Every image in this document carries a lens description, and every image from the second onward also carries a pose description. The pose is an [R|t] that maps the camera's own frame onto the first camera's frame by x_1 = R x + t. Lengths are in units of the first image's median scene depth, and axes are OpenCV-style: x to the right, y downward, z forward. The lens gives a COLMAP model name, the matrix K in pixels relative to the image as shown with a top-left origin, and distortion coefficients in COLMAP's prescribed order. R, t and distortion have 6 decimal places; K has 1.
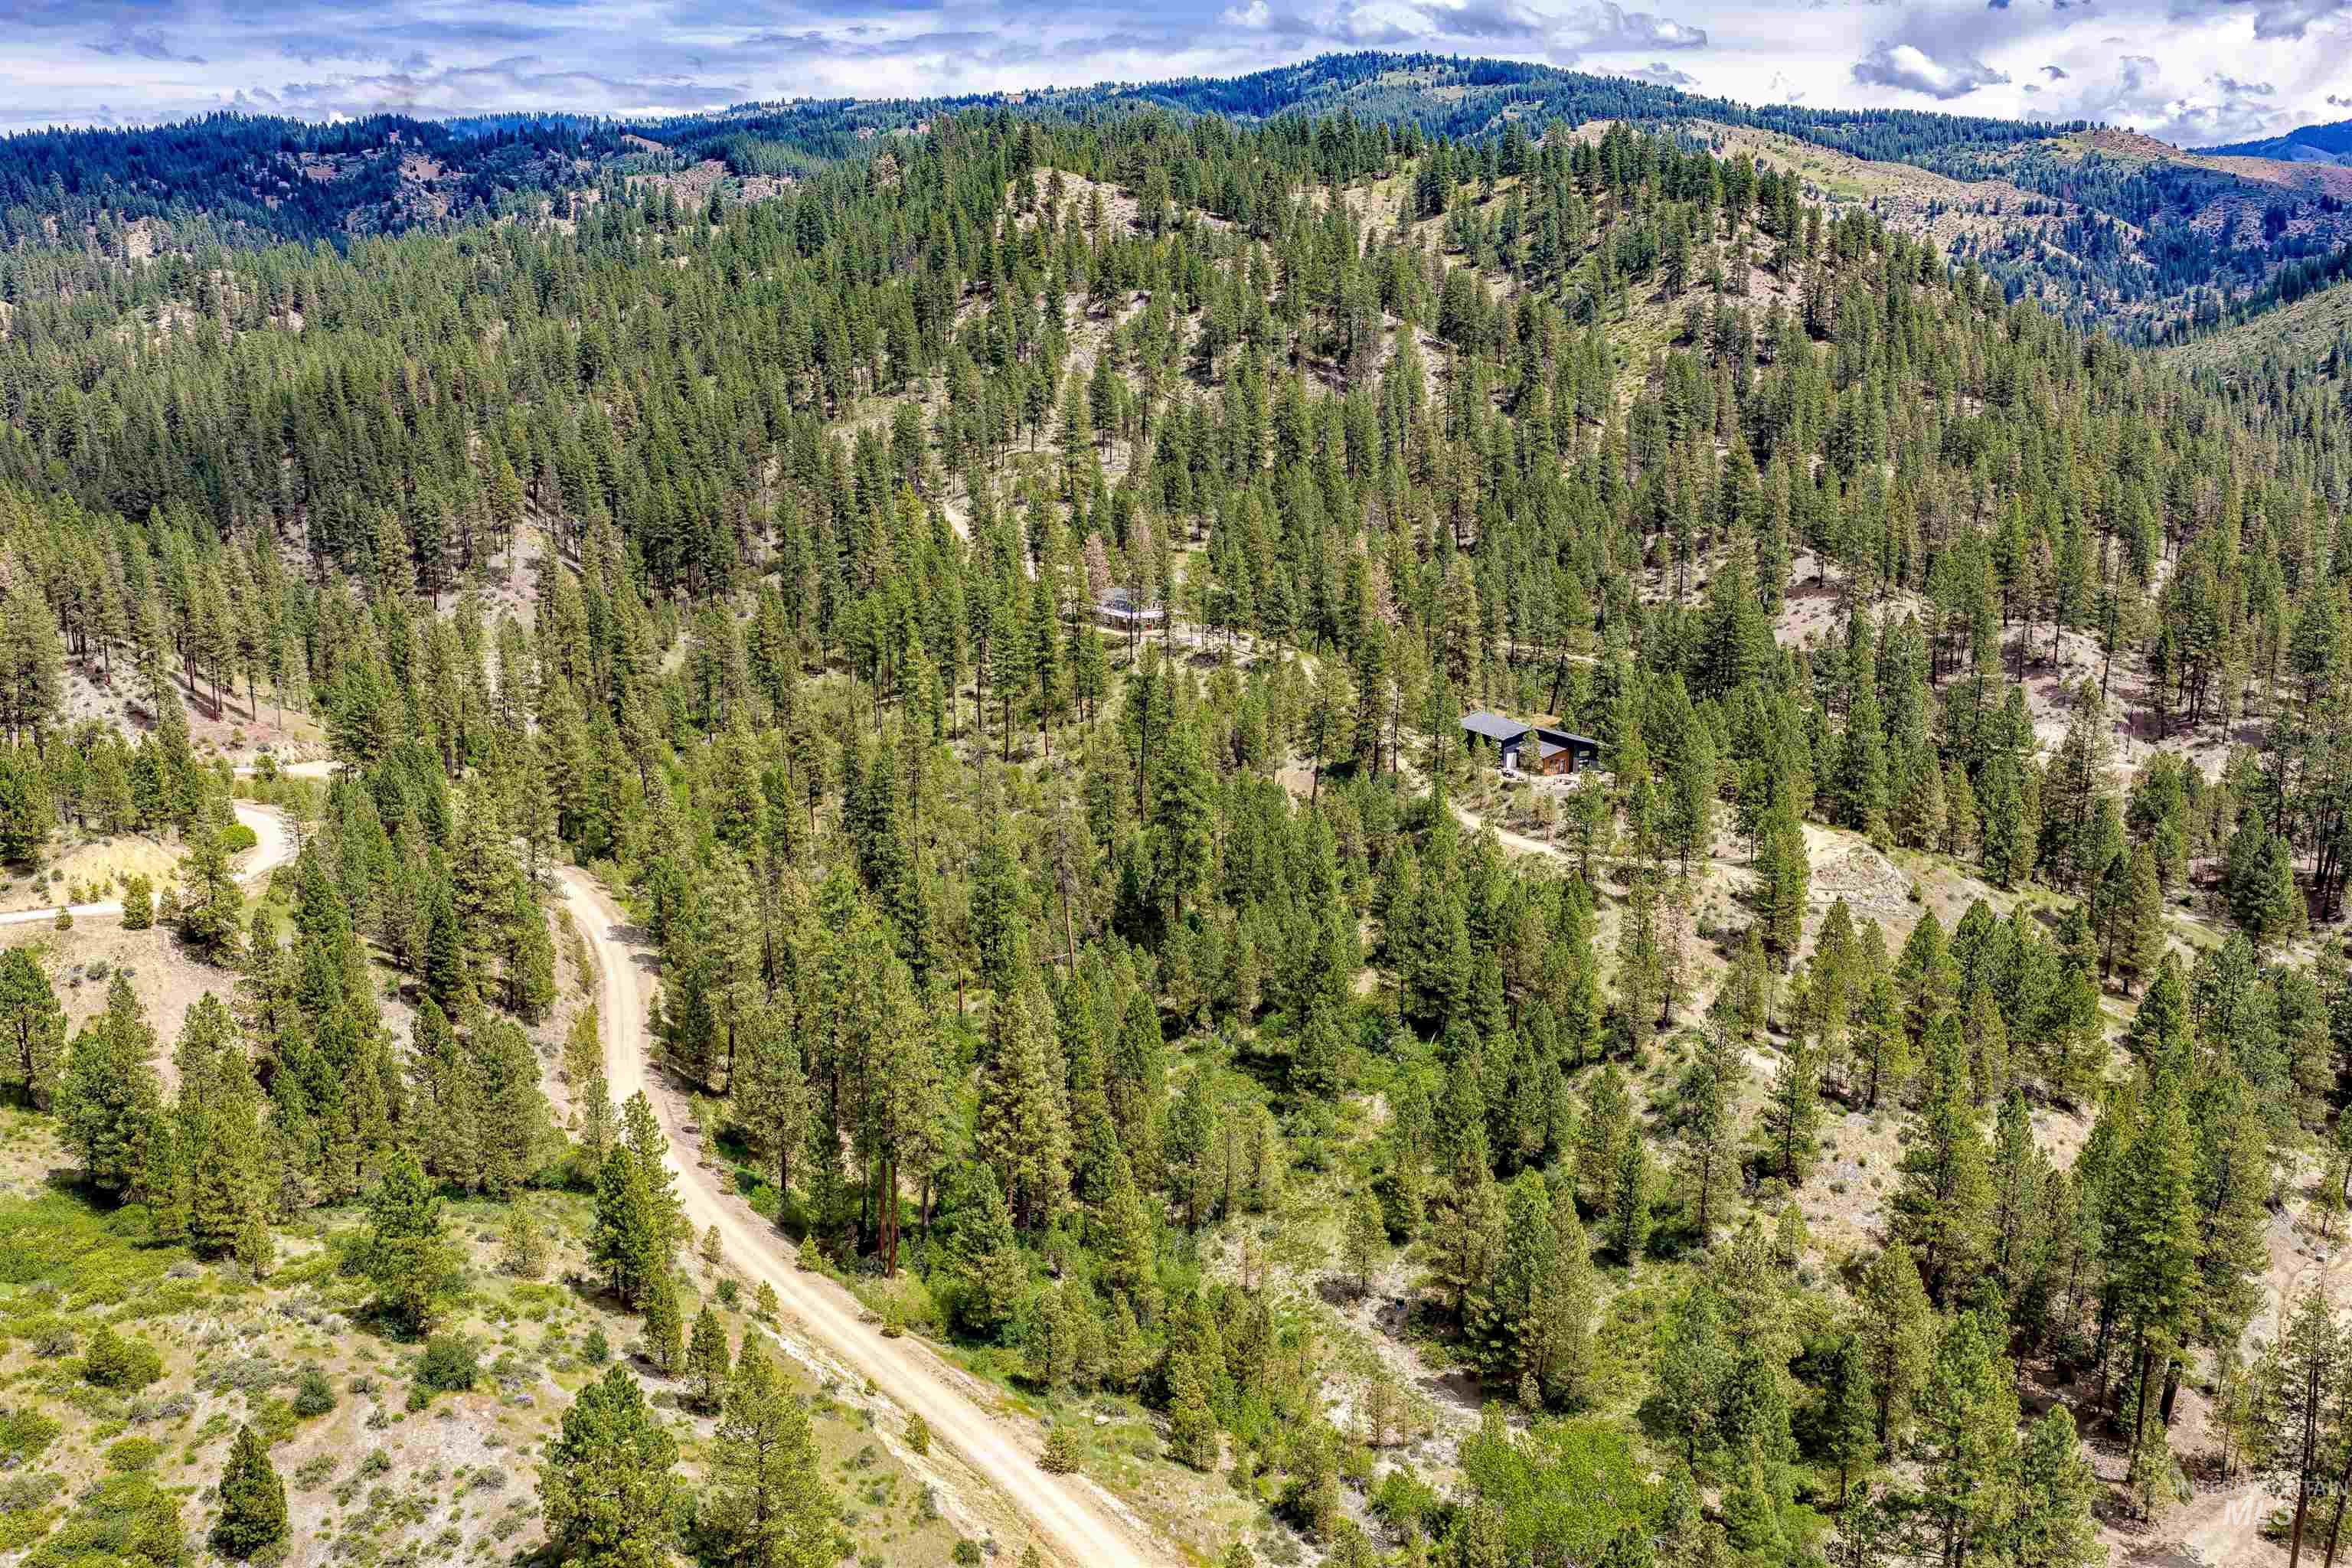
lens RADIAL K [[1956.3, 0, 1175.7], [0, 1956.3, 785.3], [0, 0, 1]] dist [0.007272, -0.012377]
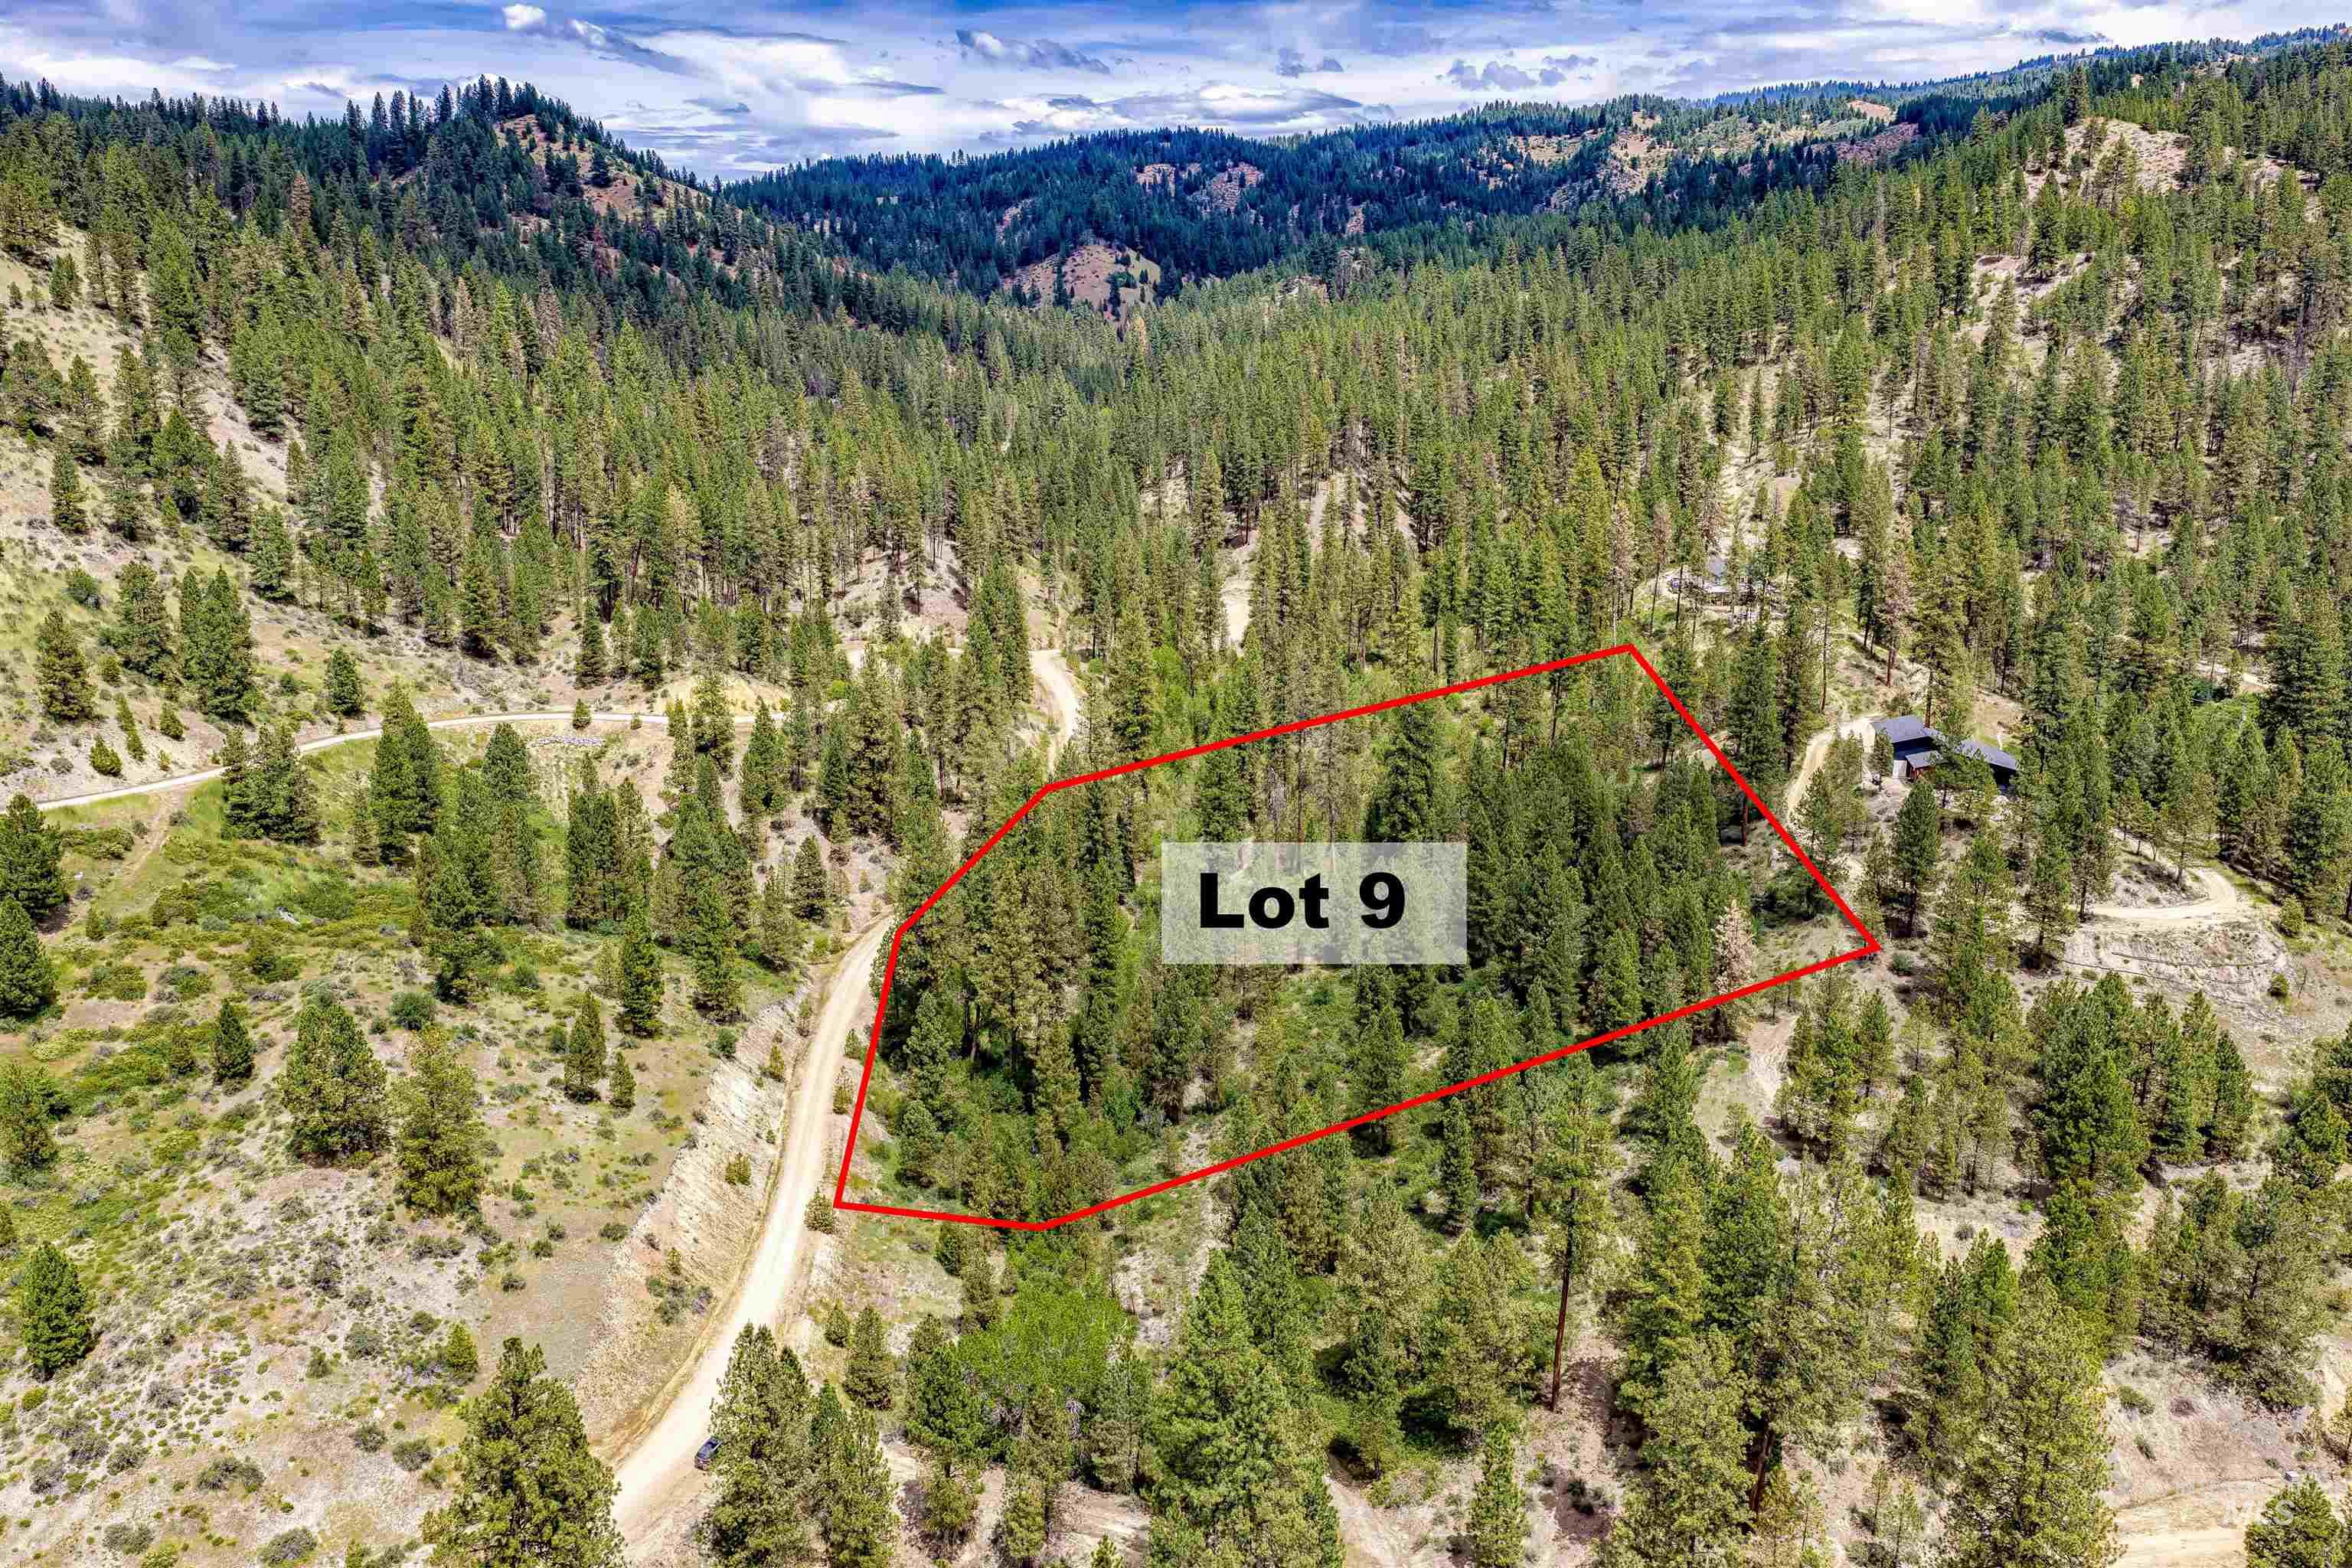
lens RADIAL K [[1956.3, 0, 1174.5], [0, 1956.3, 785.1], [0, 0, 1]] dist [0.007272, -0.012377]
pose [[0.809639, 0.138928, -0.570248, 0.357175], [-0.130852, 0.989854, 0.055372, -0.009594], [0.572155, 0.029787, 0.819604, 0.051435]]
